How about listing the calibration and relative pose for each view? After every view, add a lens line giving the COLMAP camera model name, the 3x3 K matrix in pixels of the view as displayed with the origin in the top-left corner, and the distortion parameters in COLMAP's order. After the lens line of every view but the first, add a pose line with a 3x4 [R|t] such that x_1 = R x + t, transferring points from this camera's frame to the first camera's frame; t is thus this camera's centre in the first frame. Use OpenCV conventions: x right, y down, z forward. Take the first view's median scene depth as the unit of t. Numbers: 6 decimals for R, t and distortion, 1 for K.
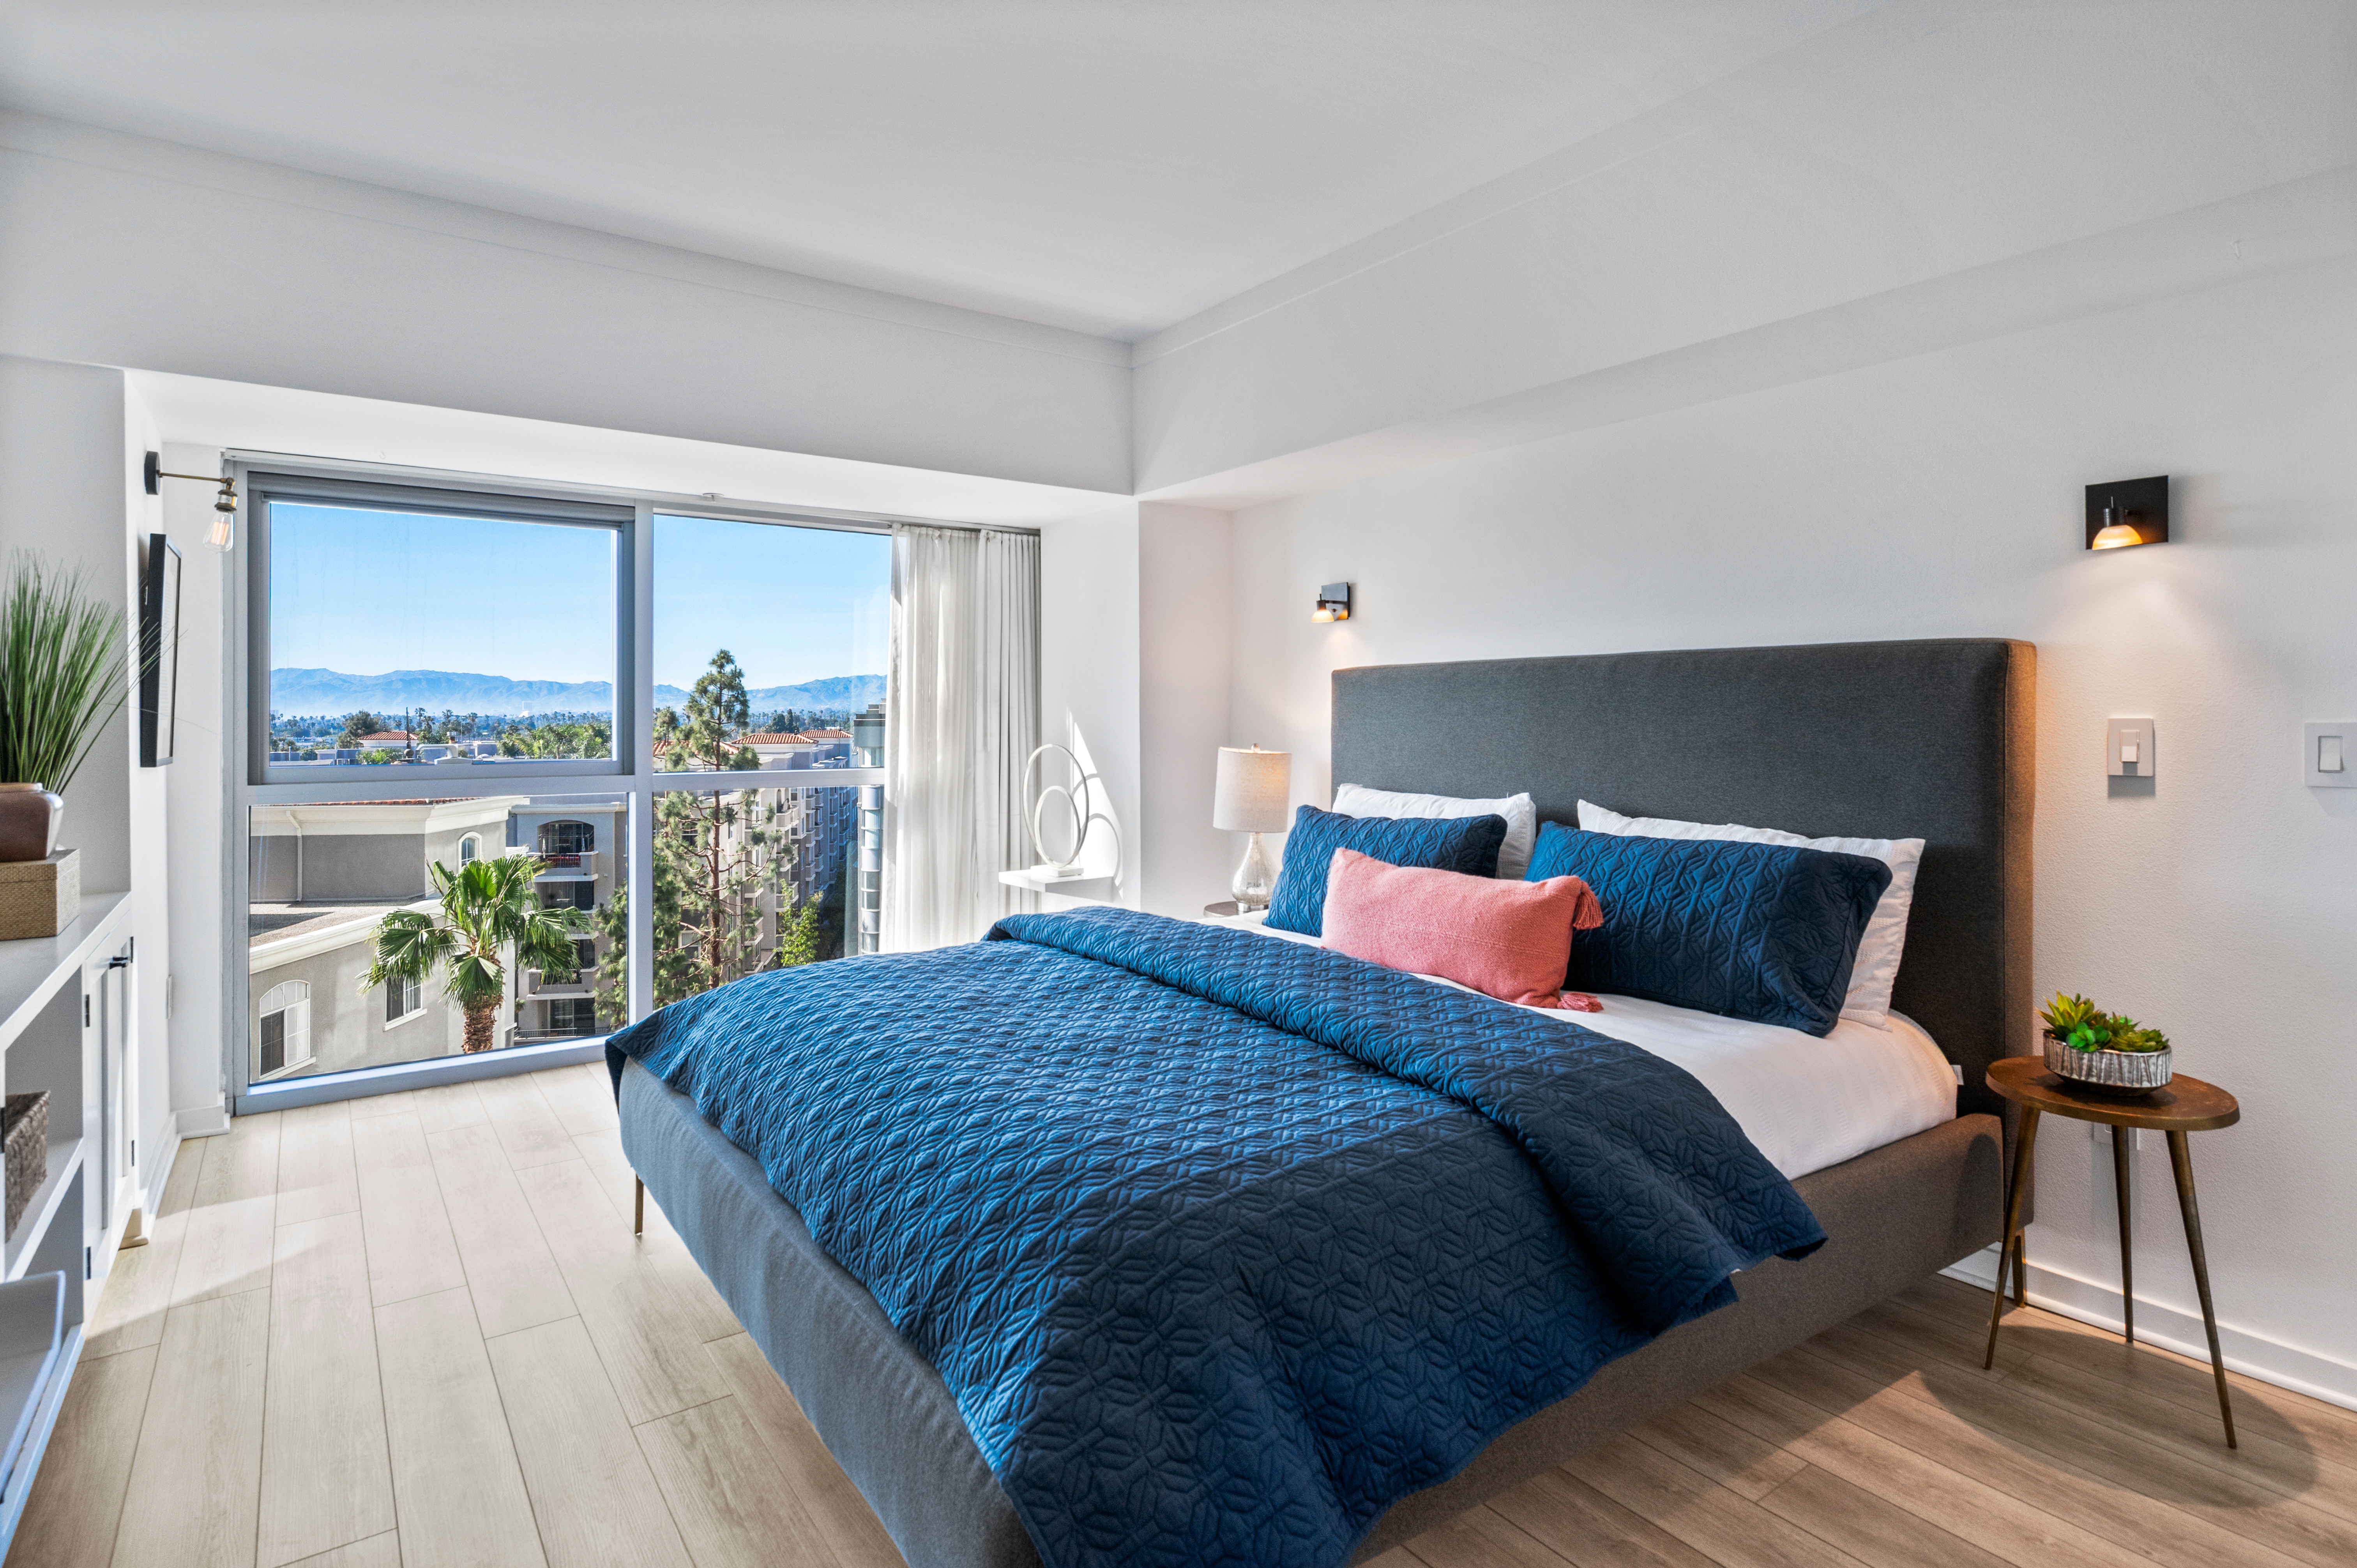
lens RADIAL K [[1227.5, 0, 1173.3], [0, 1227.5, 721.8], [0, 0, 1]] dist [0.000297, 0.000131]
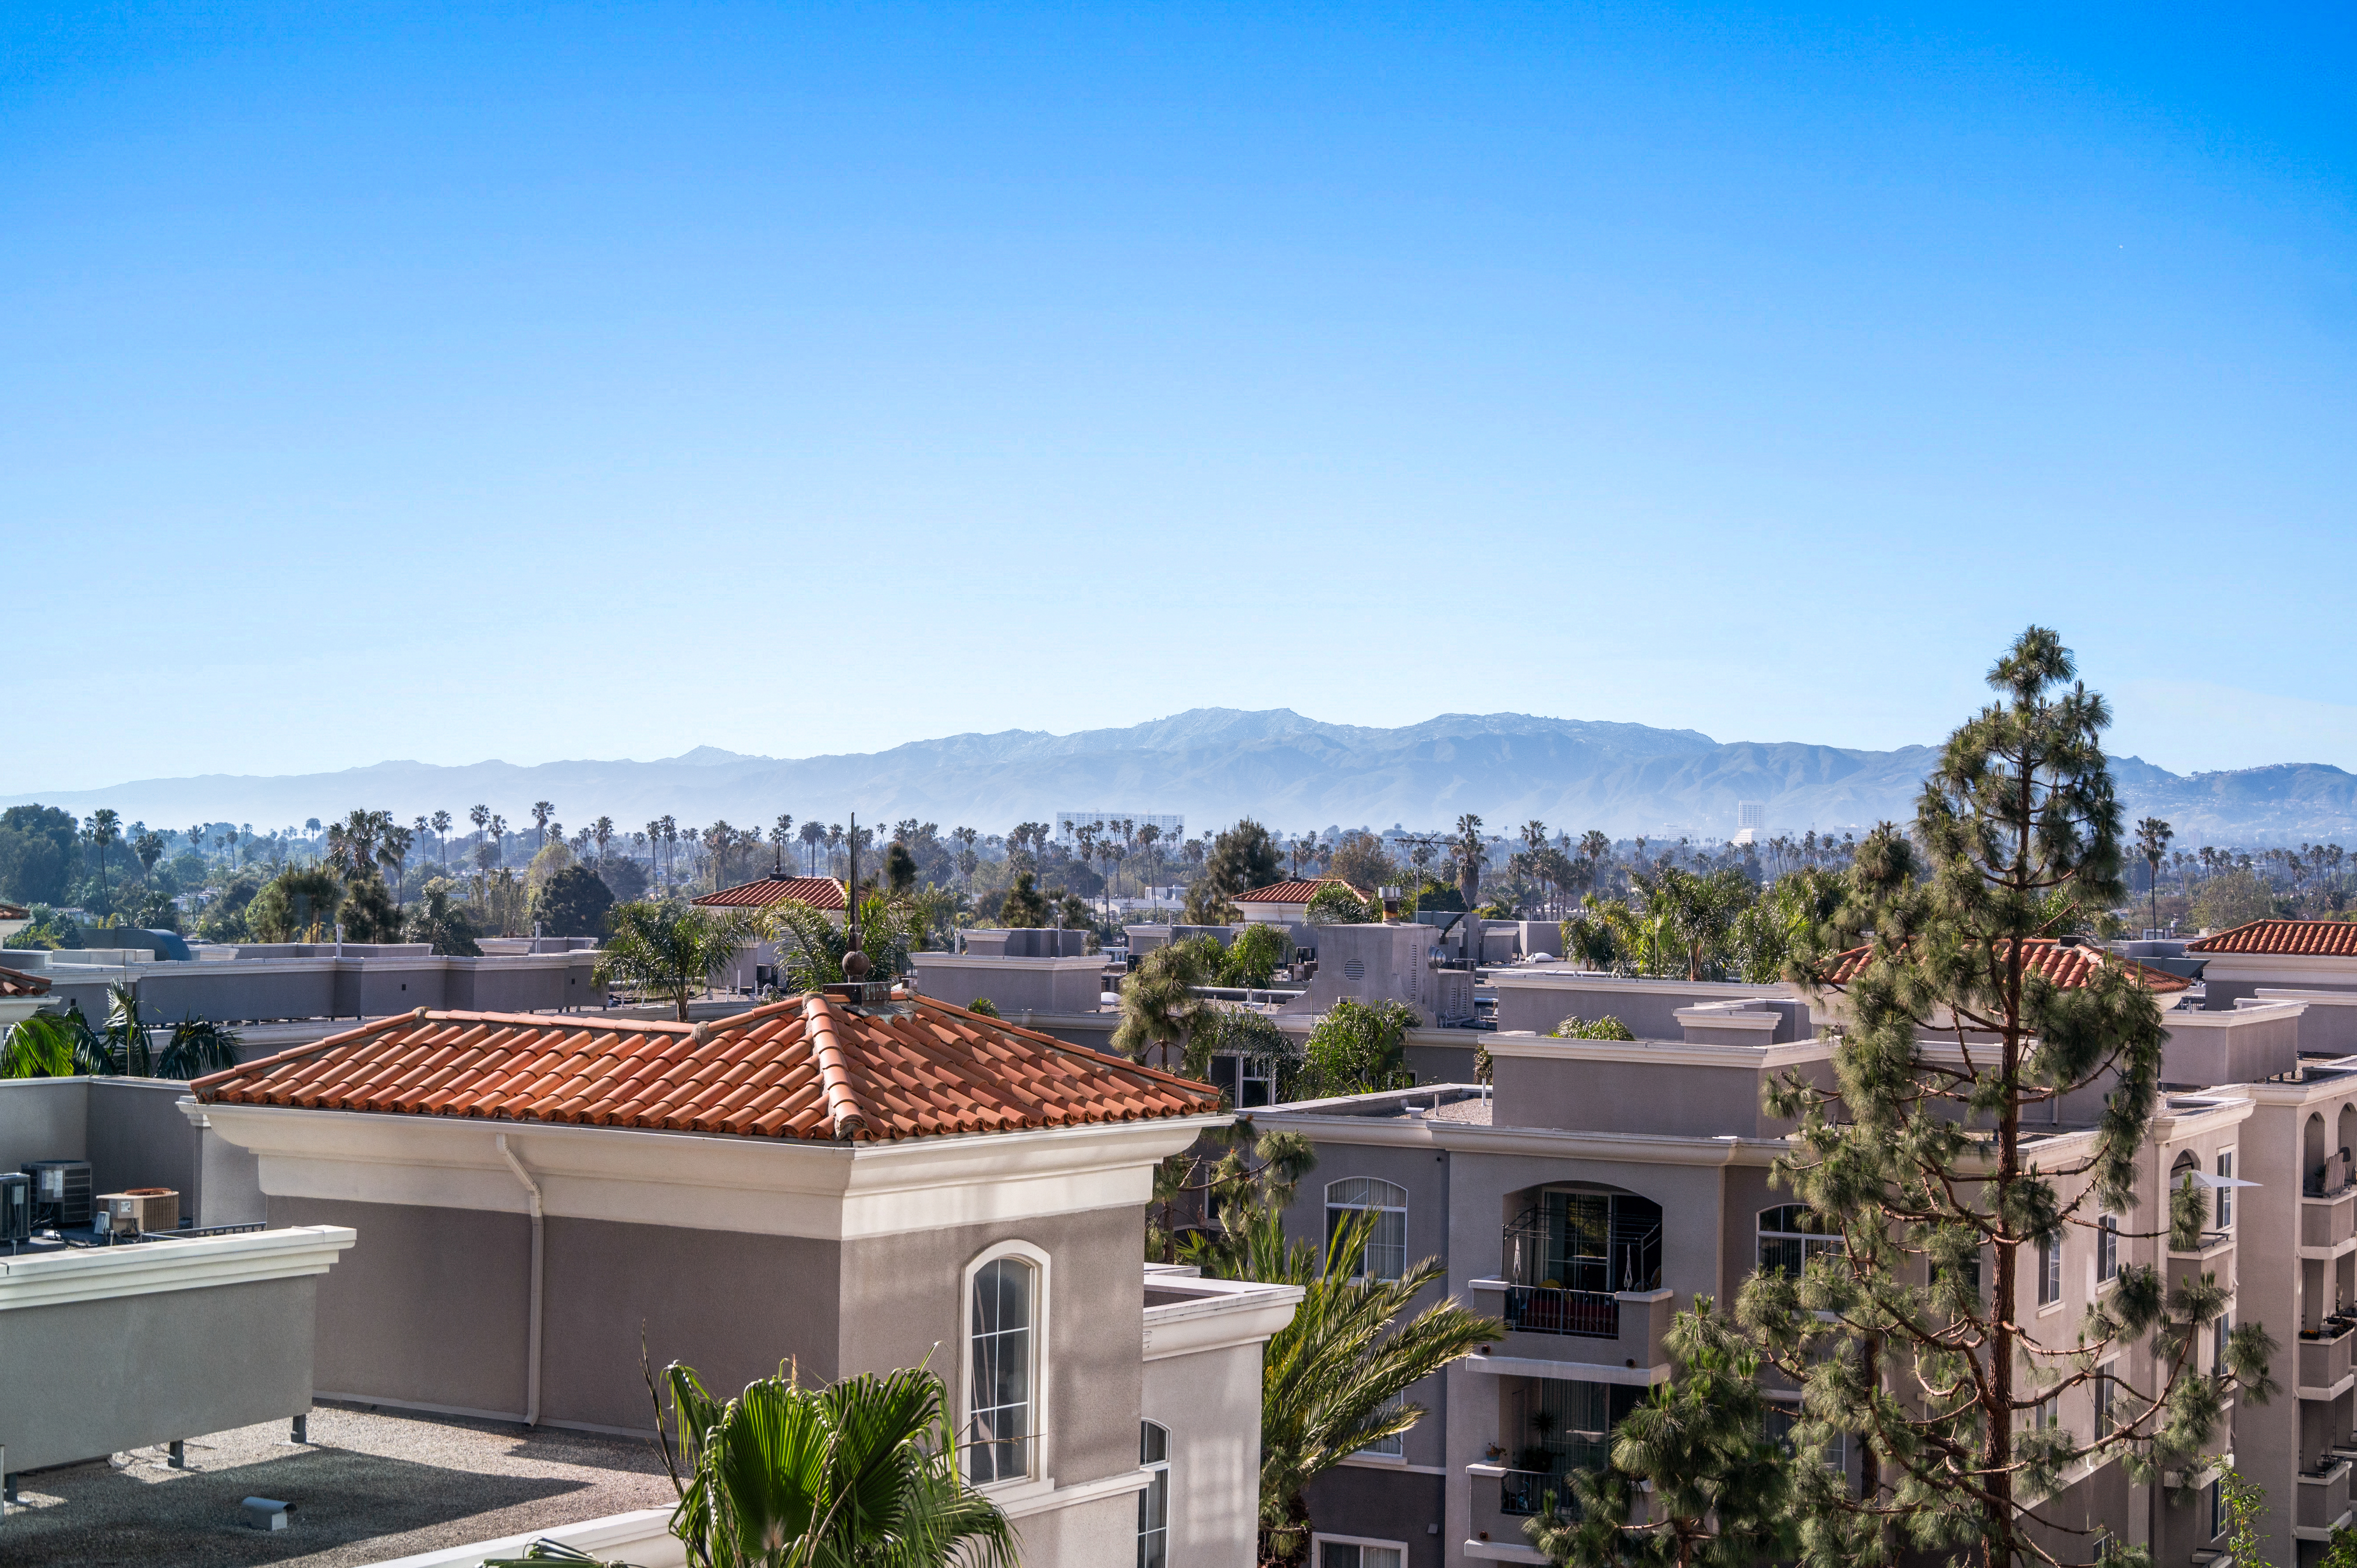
lens RADIAL K [[3872.3, 0, 1182.3], [0, 3872.3, 774.3], [0, 0, 1]] dist [0.013965, 0.107302]
pose [[0.807122, 0.007904, -0.590332, 0.004568], [-0.023251, 0.999560, -0.018407, -0.003407], [0.589926, 0.028583, 0.806951, 0.157415]]
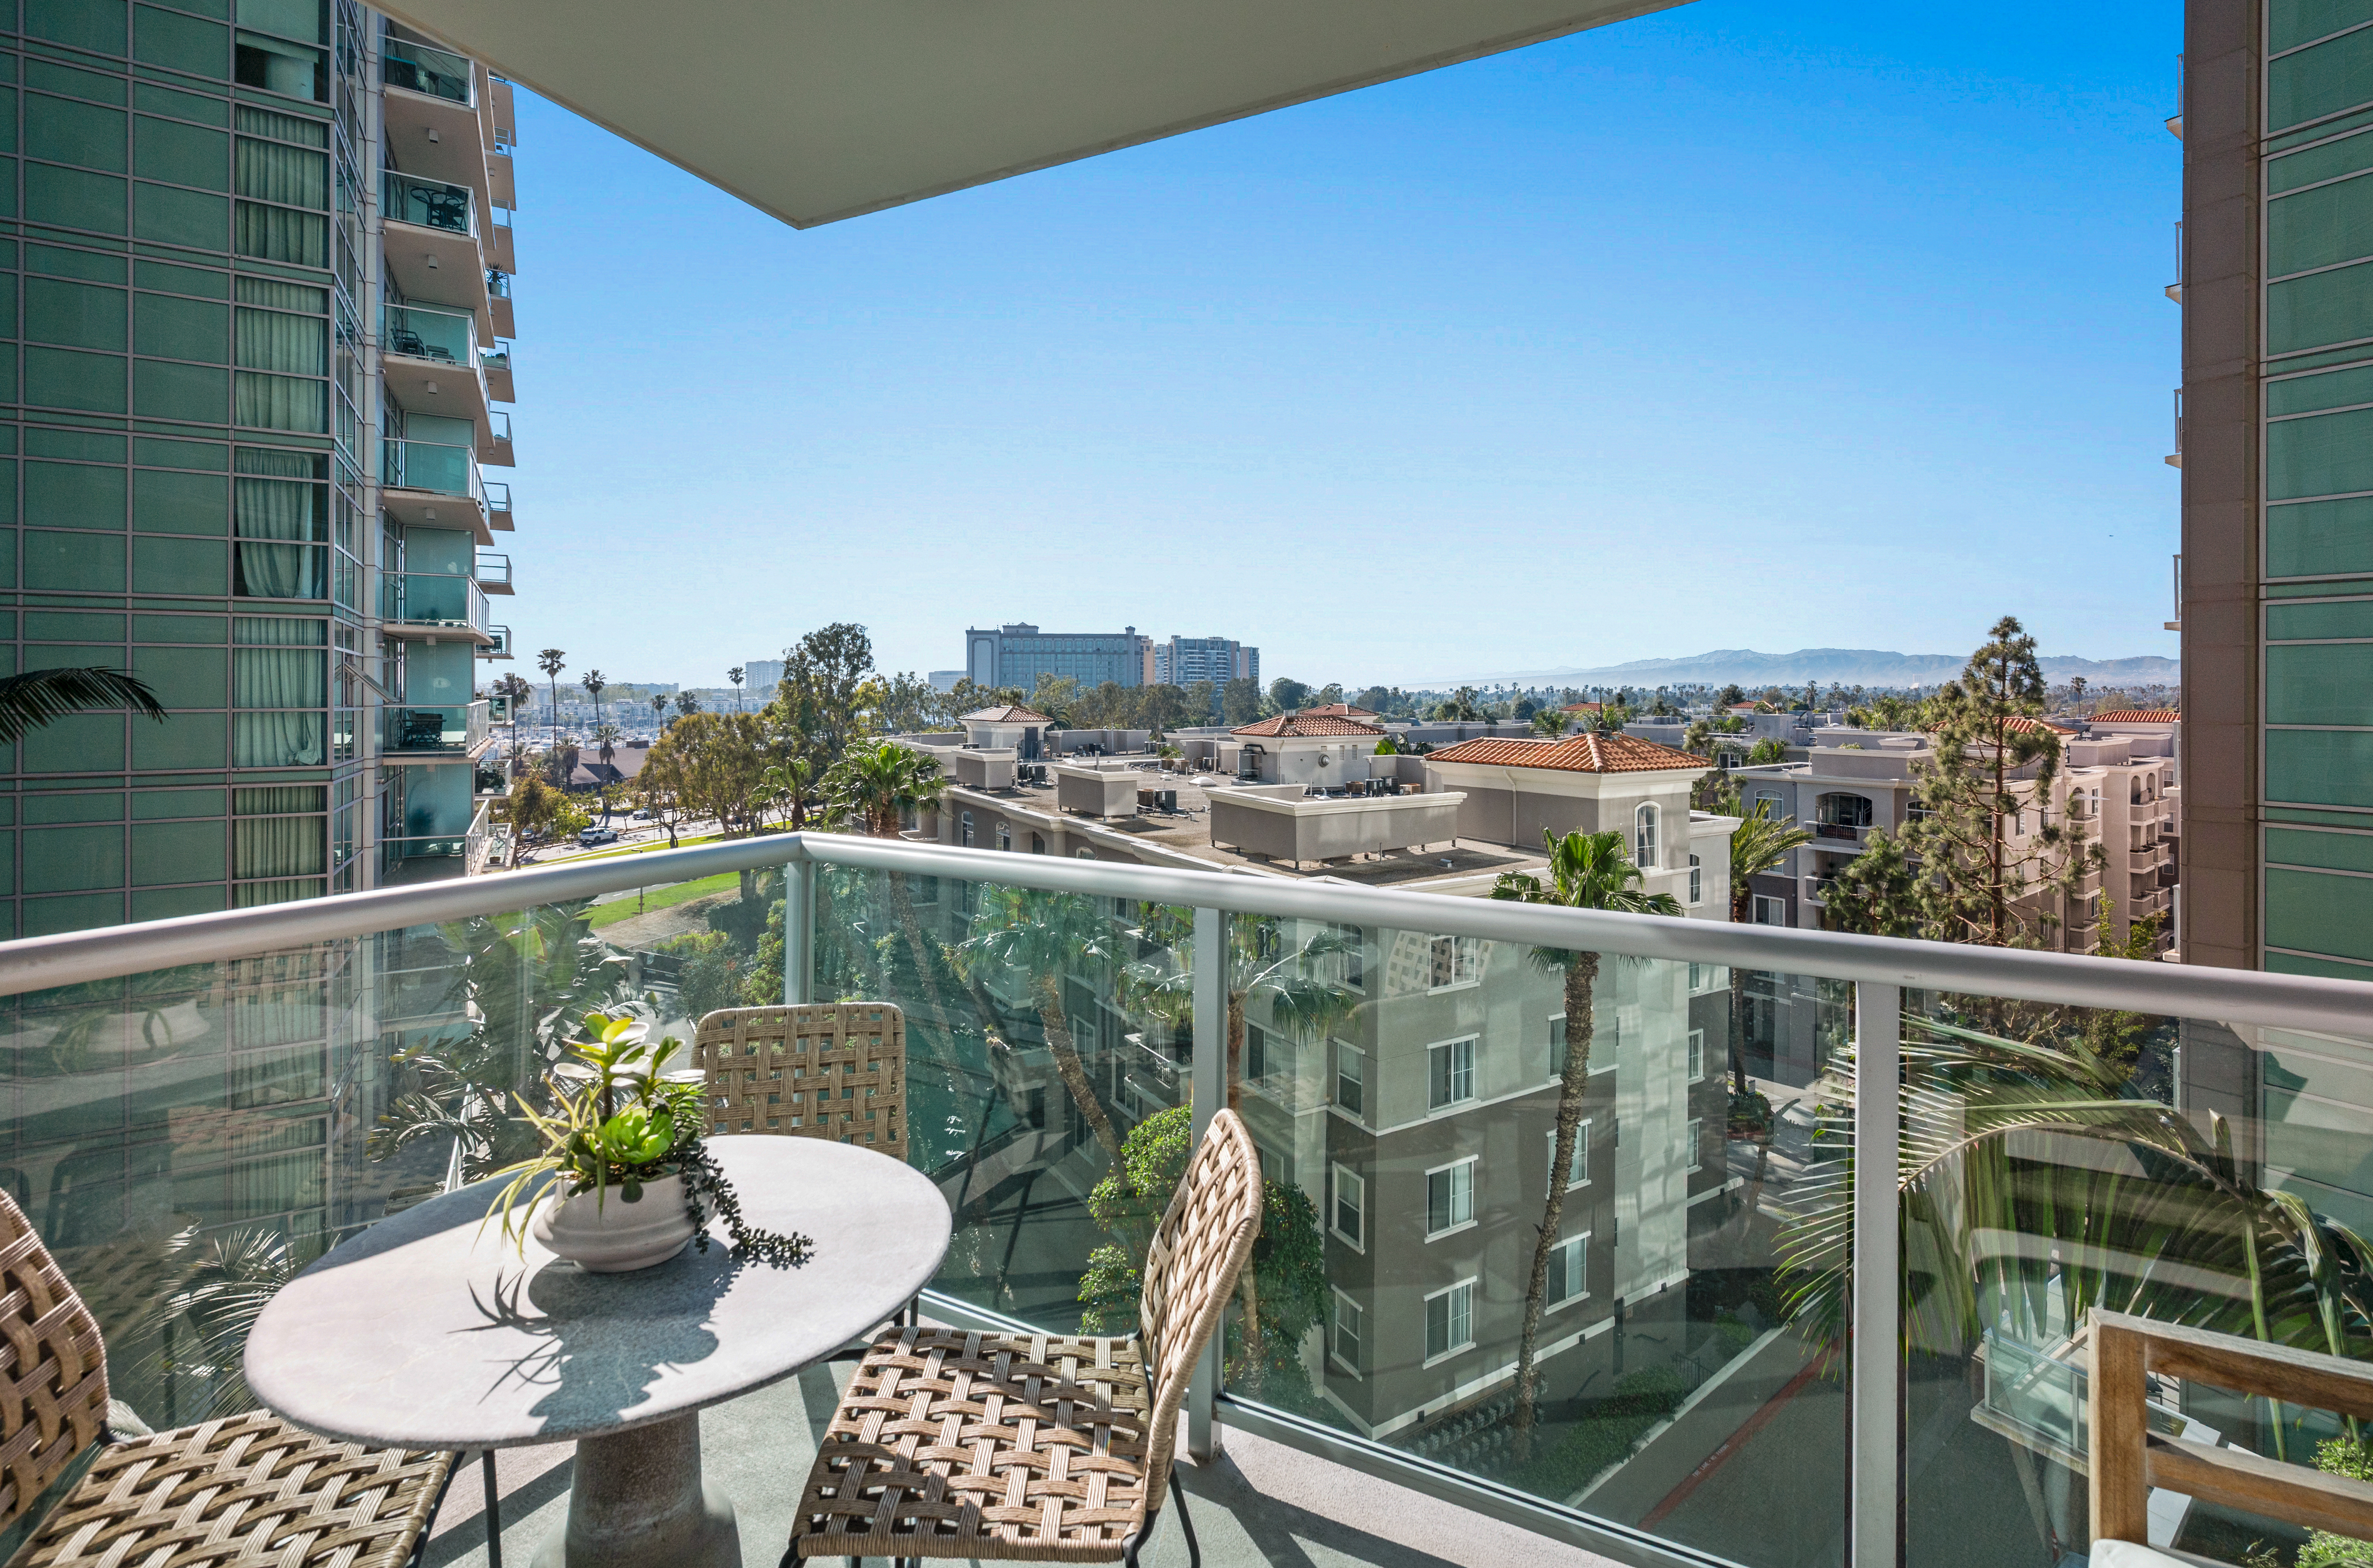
lens RADIAL K [[1056.0, 0, 1209.3], [0, 1056.0, 692.3], [0, 0, 1]] dist [-0.000035, -0.000148]
pose [[0.474405, 0.005508, -0.880290, 0.030142], [-0.005657, 0.999979, 0.003208, -0.003265], [0.880289, 0.003458, 0.474426, 0.133355]]
